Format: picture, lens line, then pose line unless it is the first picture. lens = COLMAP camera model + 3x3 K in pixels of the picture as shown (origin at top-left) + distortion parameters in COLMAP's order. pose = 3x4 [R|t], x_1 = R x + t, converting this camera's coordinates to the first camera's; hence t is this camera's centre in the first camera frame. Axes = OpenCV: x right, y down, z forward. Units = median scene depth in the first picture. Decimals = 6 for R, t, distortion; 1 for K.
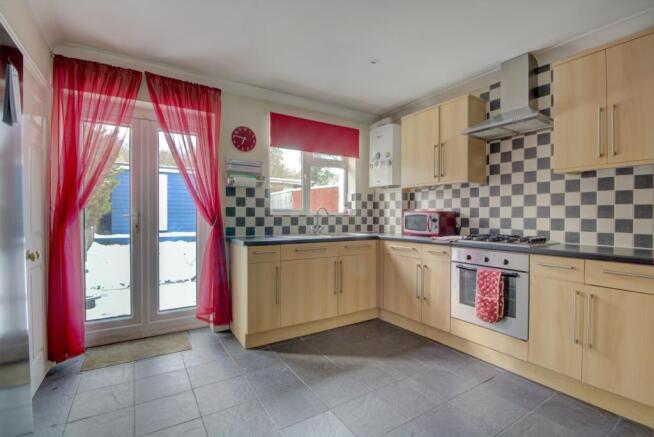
lens RADIAL K [[301.3, 0, 324.8], [0, 301.3, 217.0], [0, 0, 1]] dist [-0.003189, -0.000694]
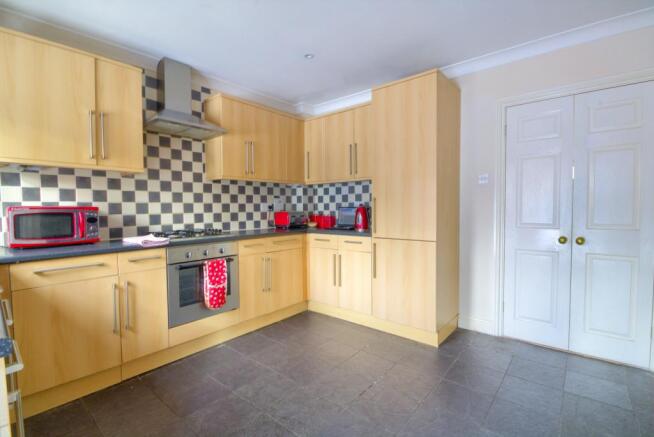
lens RADIAL K [[301.3, 0, 325.1], [0, 301.3, 218.3], [0, 0, 1]] dist [-0.003189, -0.000694]
pose [[-0.288949, -0.025405, 0.957007, -0.544215], [0.019419, 0.999287, 0.032391, -0.004622], [-0.957148, 0.027943, -0.288249, 0.828644]]
